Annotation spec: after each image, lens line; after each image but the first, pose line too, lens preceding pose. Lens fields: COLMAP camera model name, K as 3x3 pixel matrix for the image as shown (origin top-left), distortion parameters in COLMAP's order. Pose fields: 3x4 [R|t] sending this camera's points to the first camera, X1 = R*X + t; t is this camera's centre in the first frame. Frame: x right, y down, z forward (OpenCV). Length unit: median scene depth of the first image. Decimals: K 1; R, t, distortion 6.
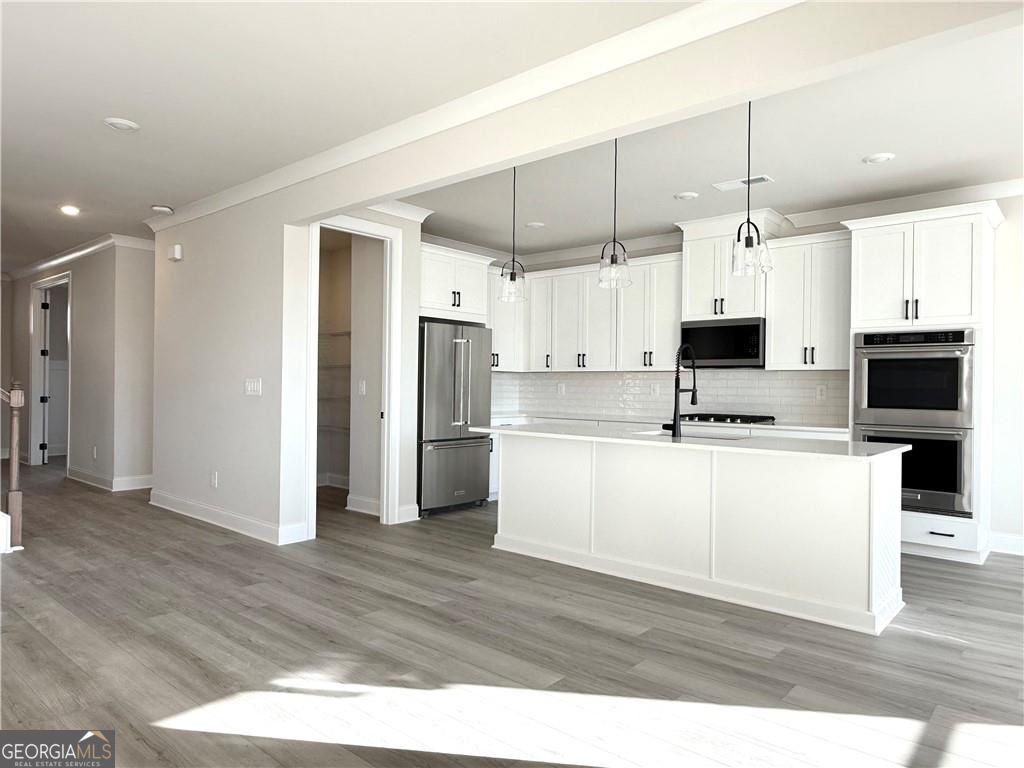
lens RADIAL K [[667.5, 0, 513.3], [0, 667.5, 385.8], [0, 0, 1]] dist [-0.000926, -0.000544]
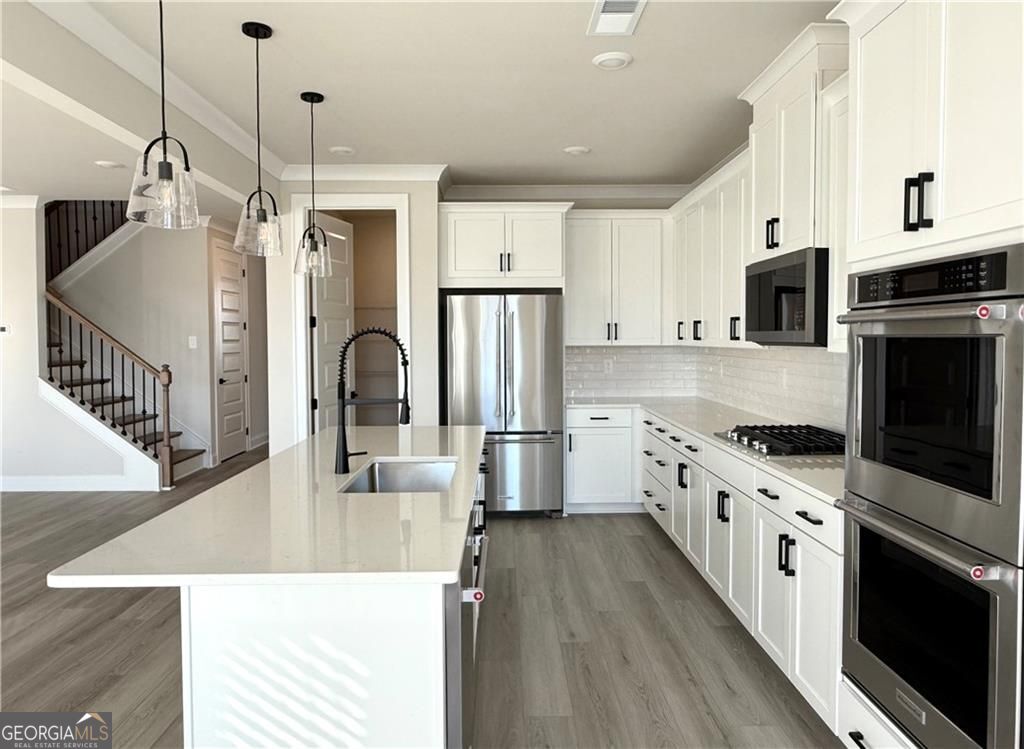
lens RADIAL K [[686.1, 0, 514.5], [0, 686.1, 360.1], [0, 0, 1]] dist [0.004399, 0.001374]
pose [[0.666451, 0.010131, -0.745480, 0.693901], [0.012975, 0.999599, 0.025184, -0.038713], [0.745436, -0.026456, 0.666052, 0.554491]]
